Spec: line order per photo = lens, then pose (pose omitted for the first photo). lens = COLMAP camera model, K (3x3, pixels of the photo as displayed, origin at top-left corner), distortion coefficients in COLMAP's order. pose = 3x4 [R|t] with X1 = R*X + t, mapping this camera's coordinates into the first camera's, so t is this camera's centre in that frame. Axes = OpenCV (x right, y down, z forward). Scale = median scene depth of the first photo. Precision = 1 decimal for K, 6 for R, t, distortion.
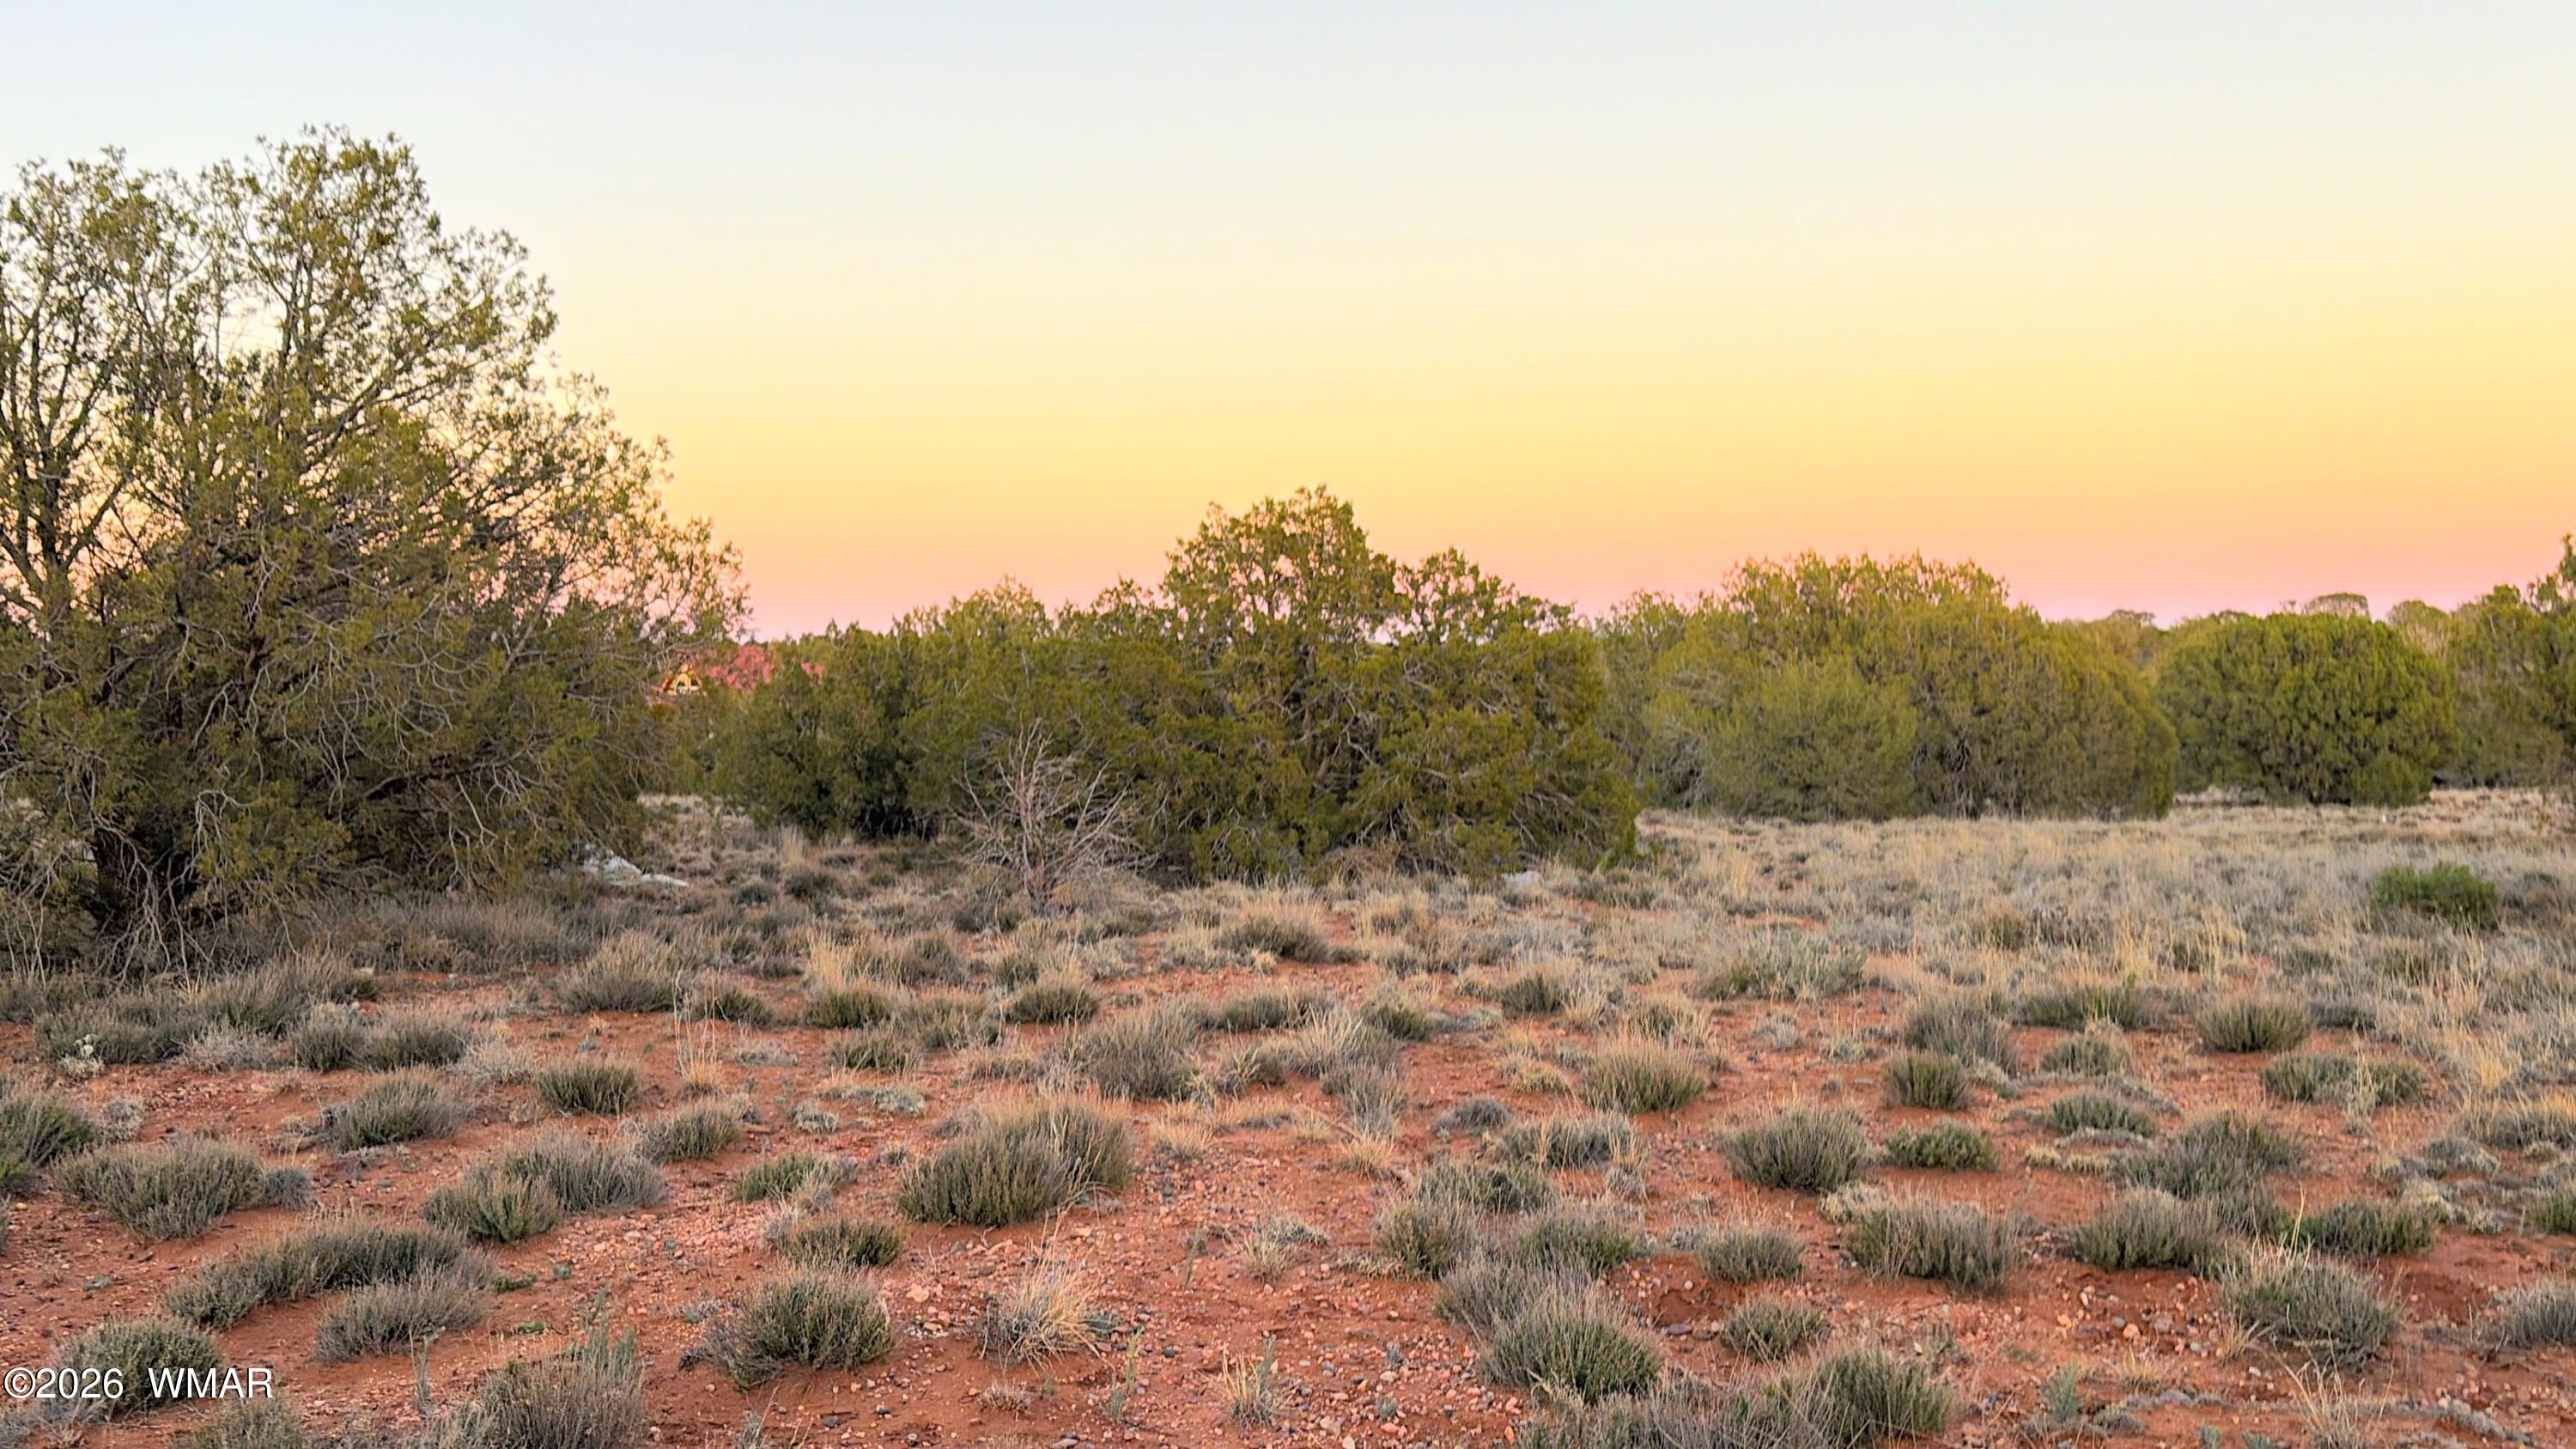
lens RADIAL K [[2372.5, 0, 1292.9], [0, 2372.5, 733.2], [0, 0, 1]] dist [0.006819, 0.000000]
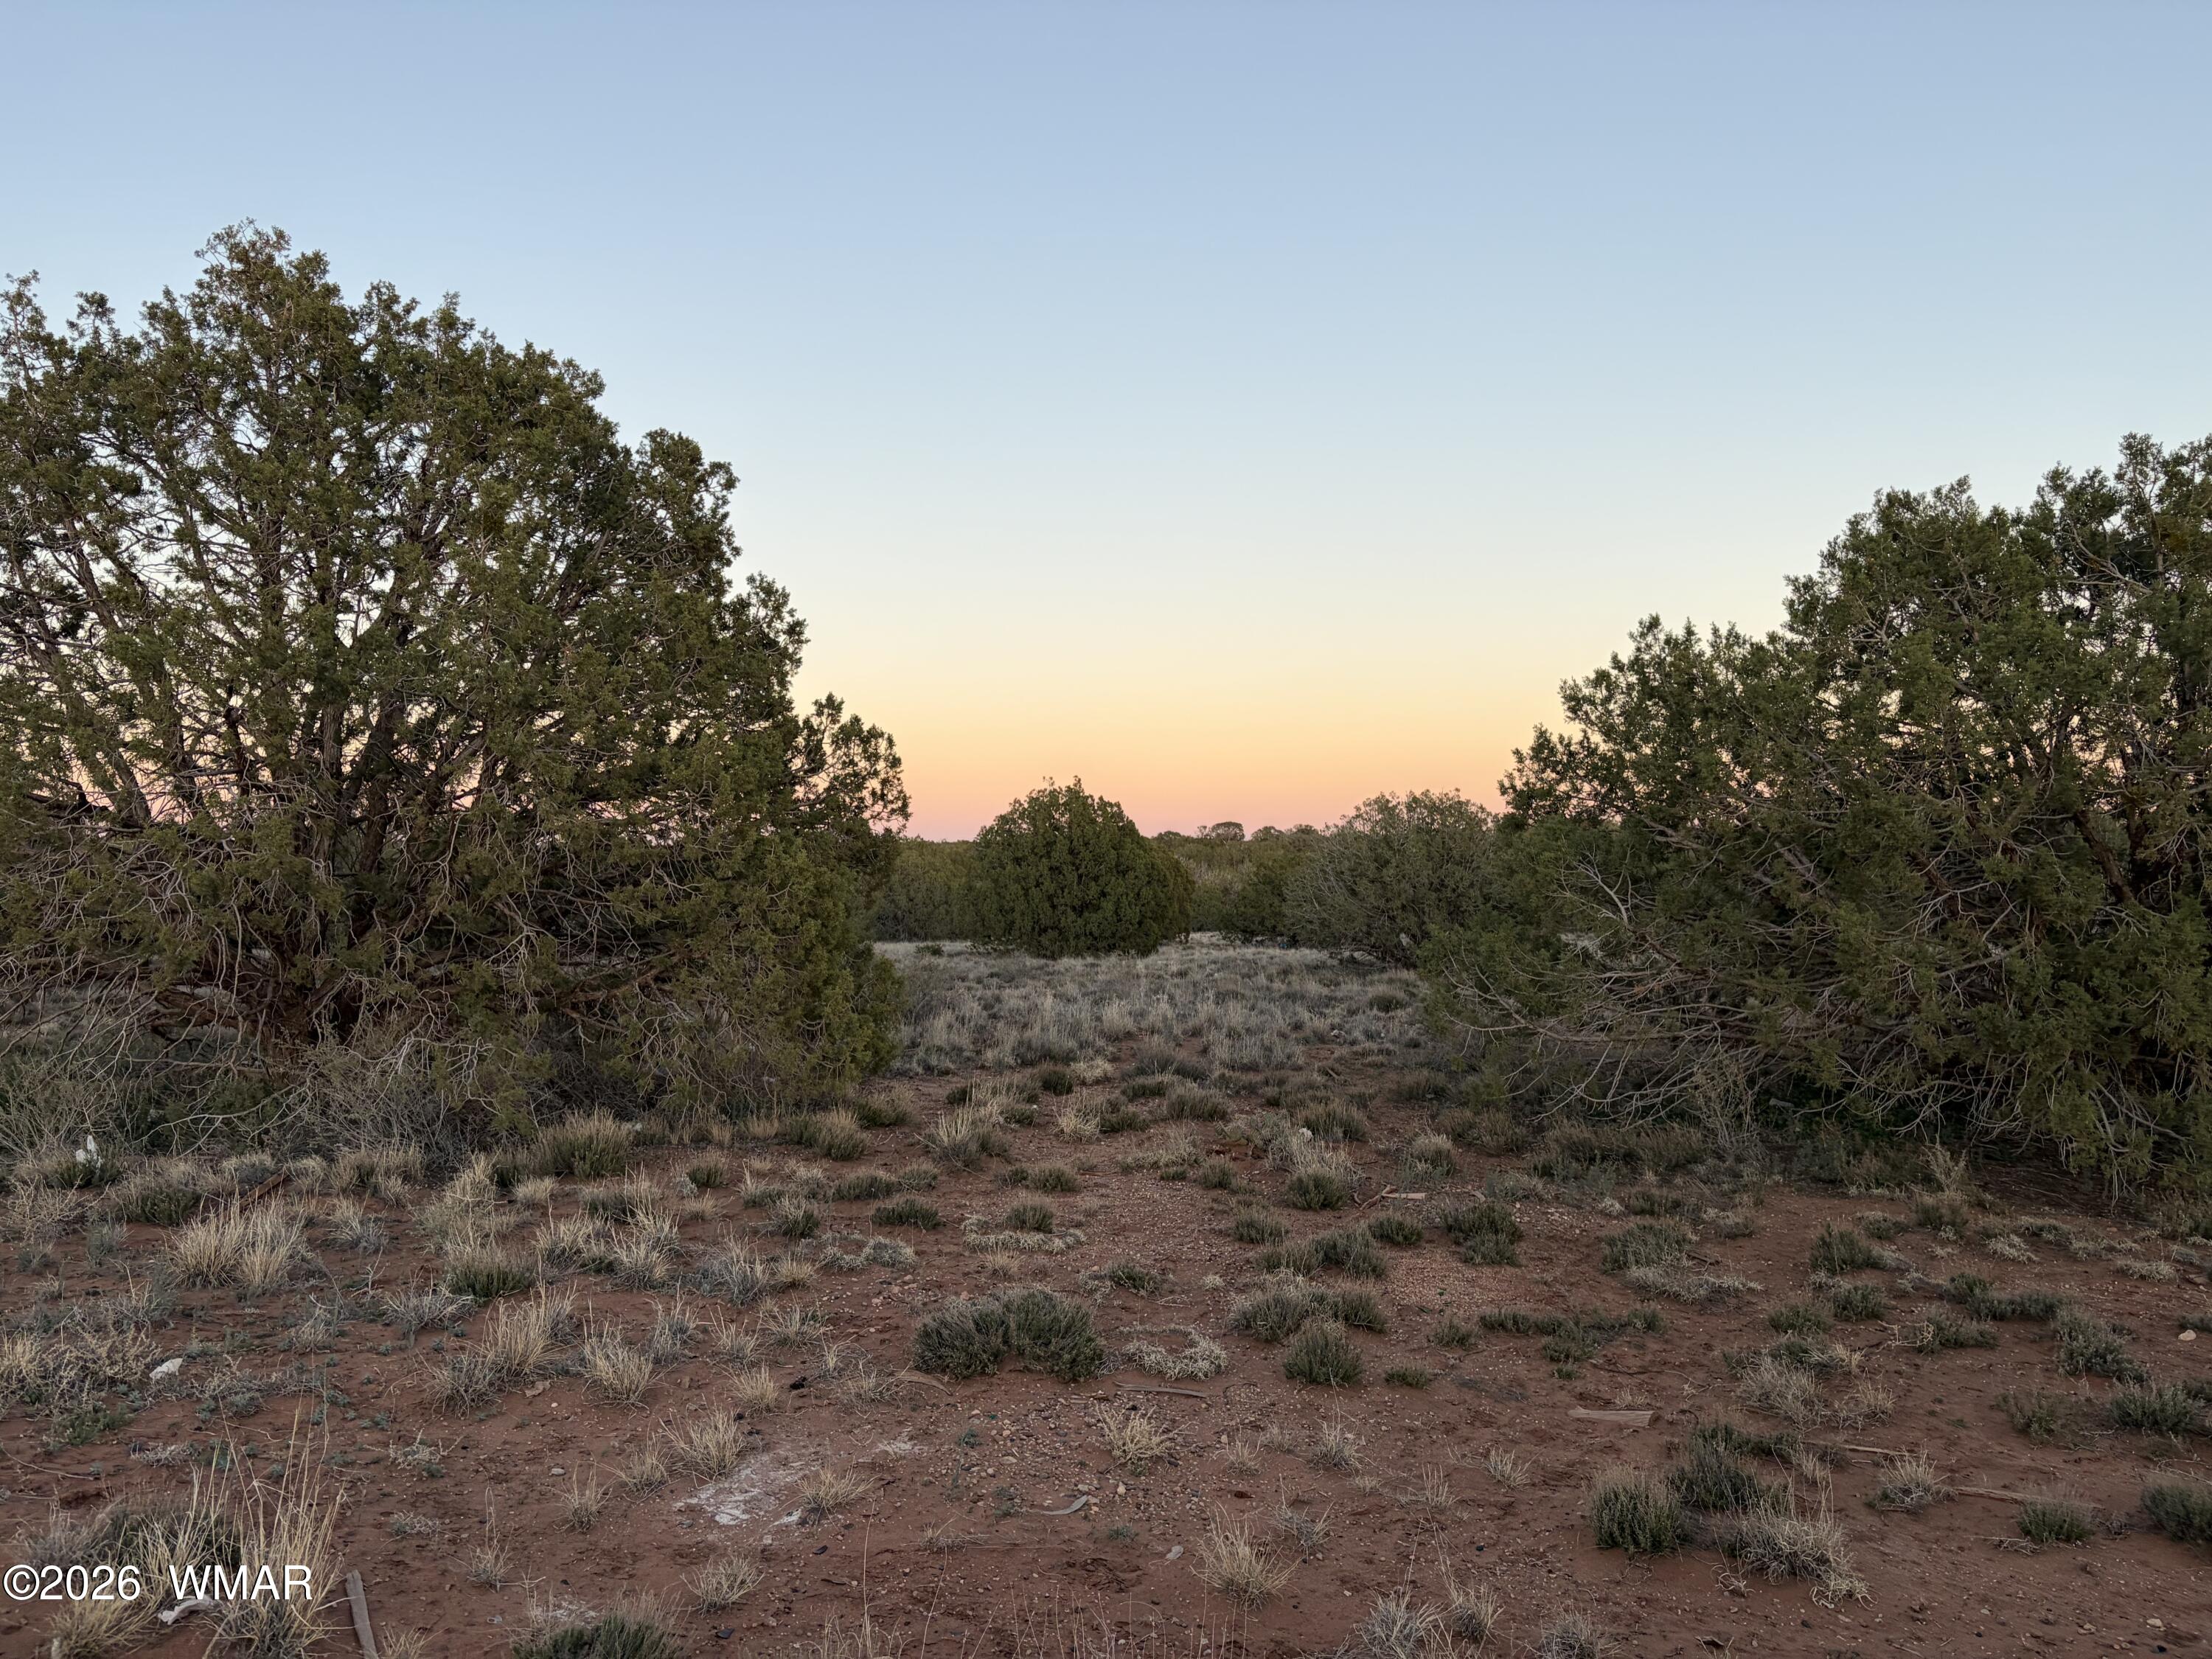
lens RADIAL K [[1681.4, 0, 1072.7], [0, 1681.4, 841.2], [0, 0, 1]] dist [0.038392, -0.037636]
pose [[0.959150, 0.007624, 0.282794, -0.068138], [0.003080, 0.999296, -0.037385, -0.006781], [-0.282880, 0.036729, 0.958452, -1.147934]]
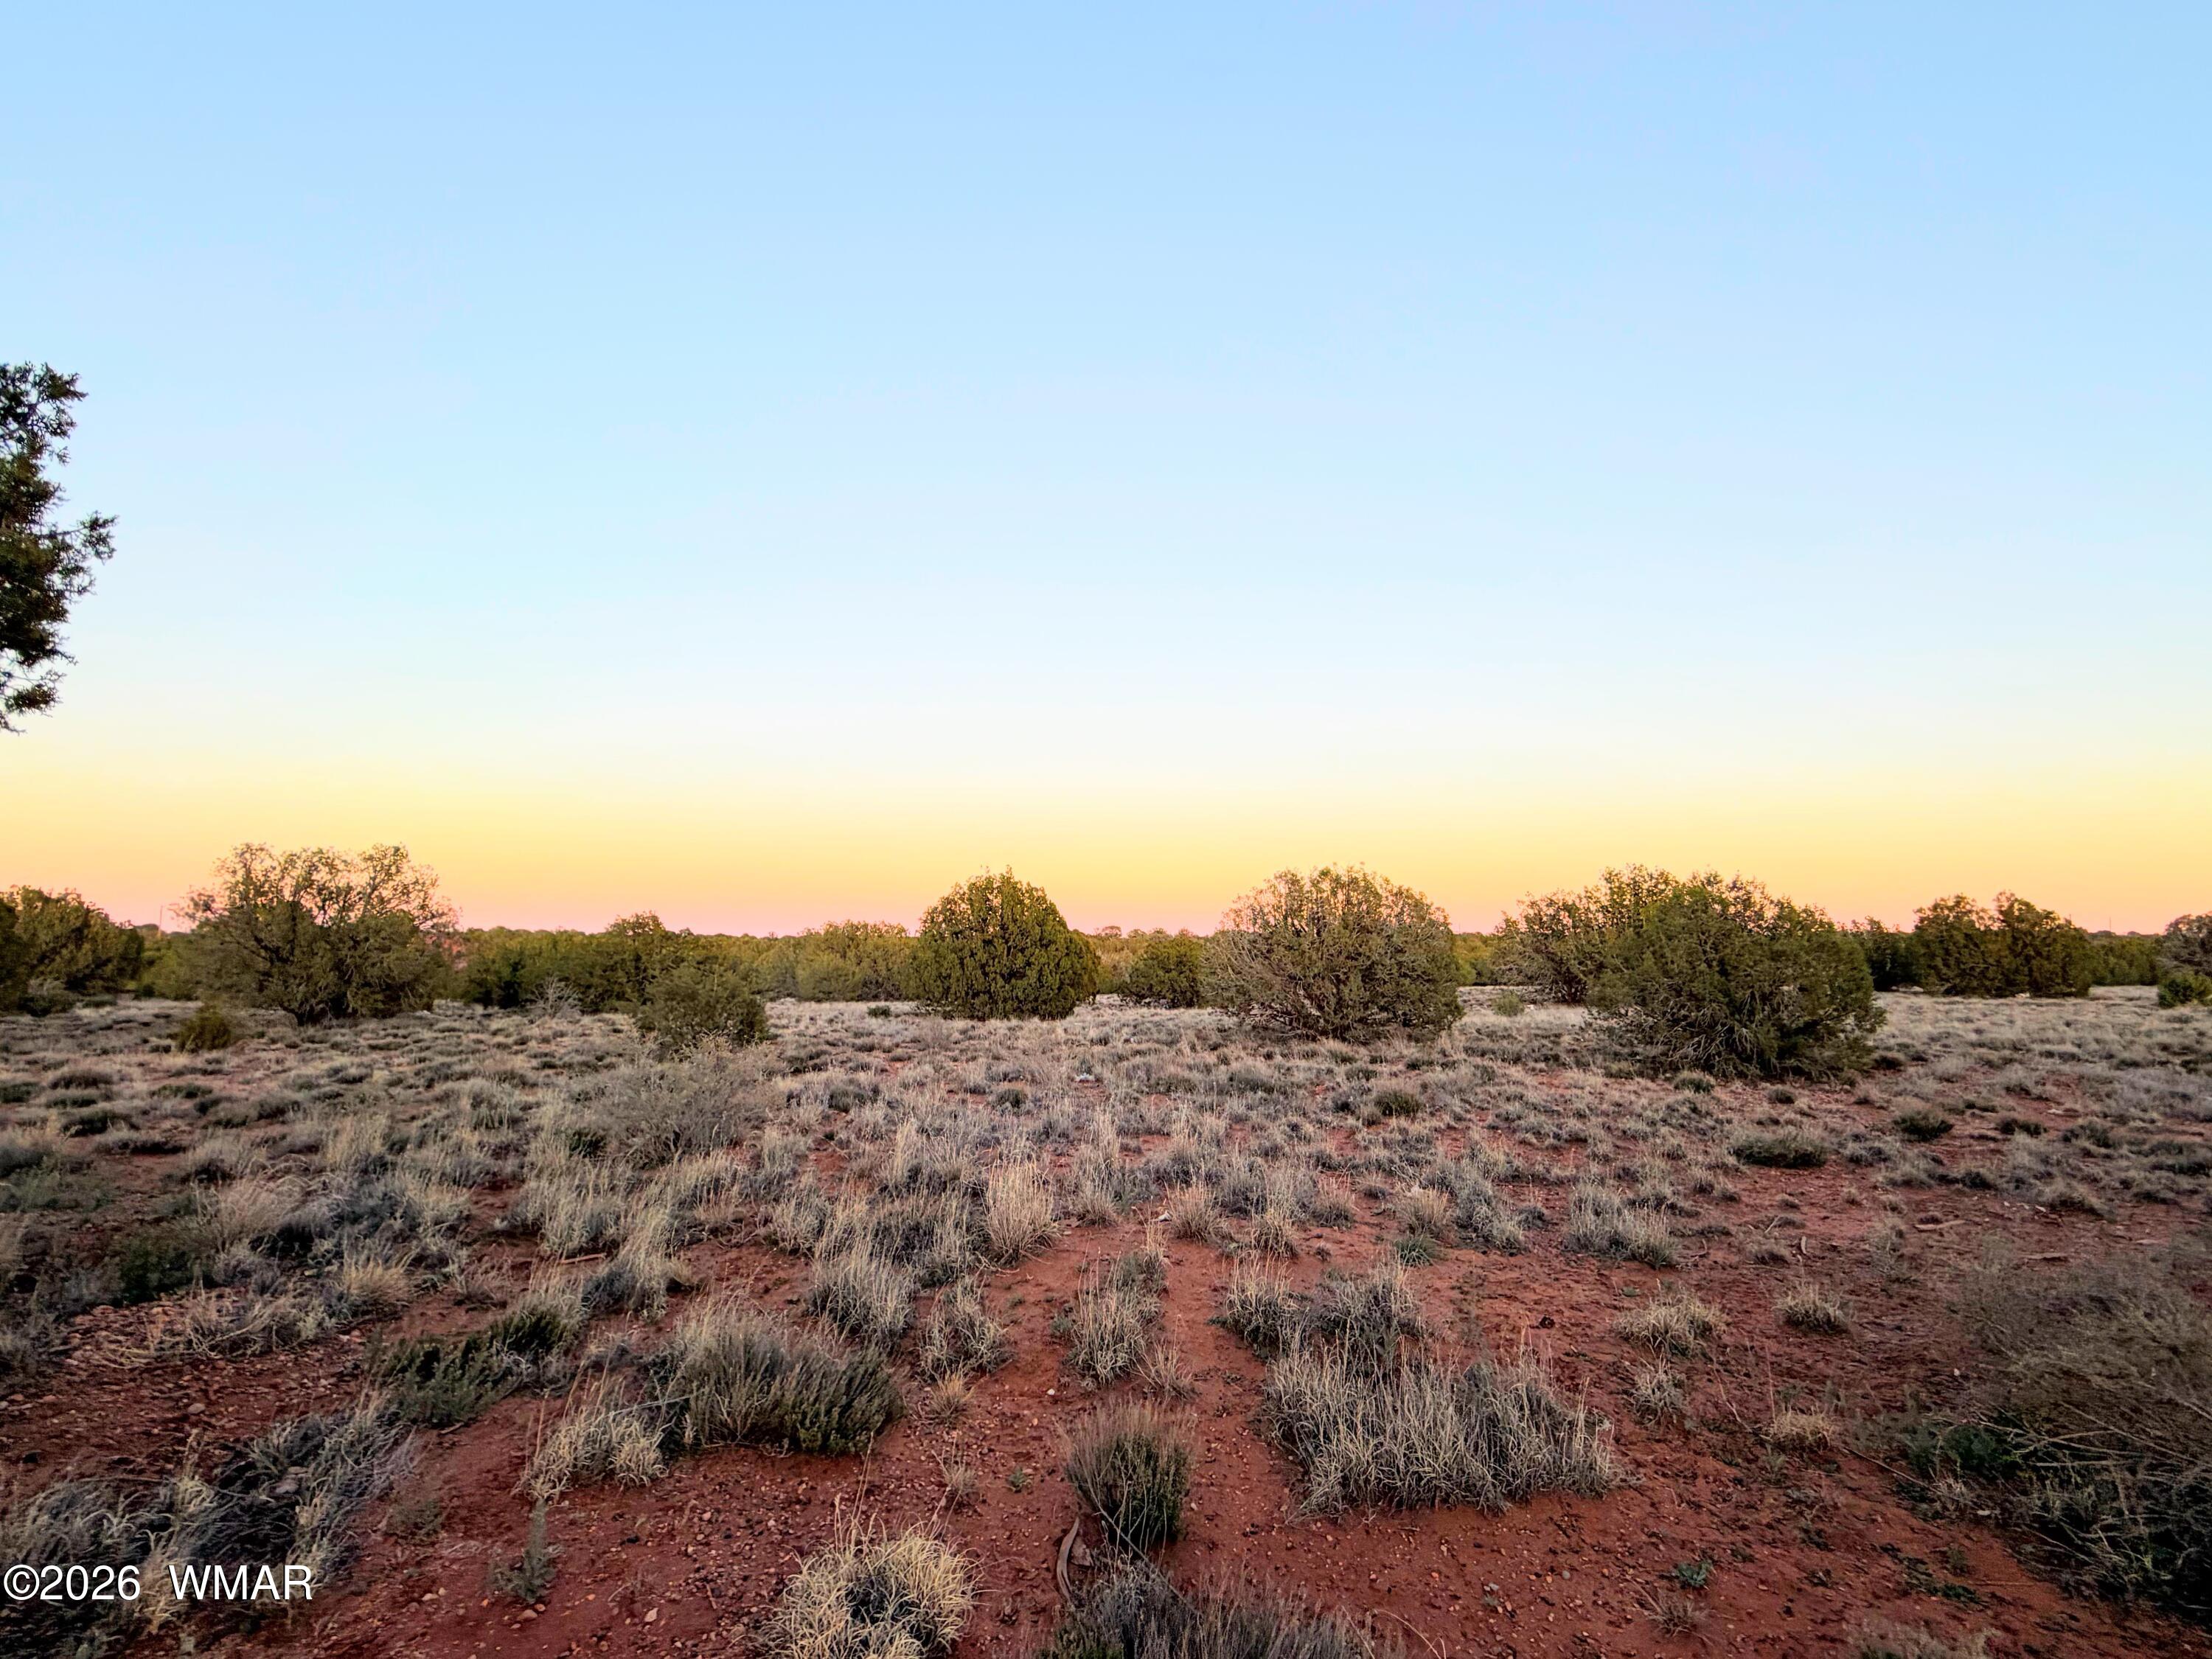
lens RADIAL K [[974.7, 0, 1103.6], [0, 974.7, 829.4], [0, 0, 1]] dist [0.005381, -0.001134]
pose [[0.931089, 0.058036, 0.360146, 0.102905], [-0.003666, 0.988702, -0.149847, -0.001350], [-0.364774, 0.138201, 0.920783, -0.636021]]
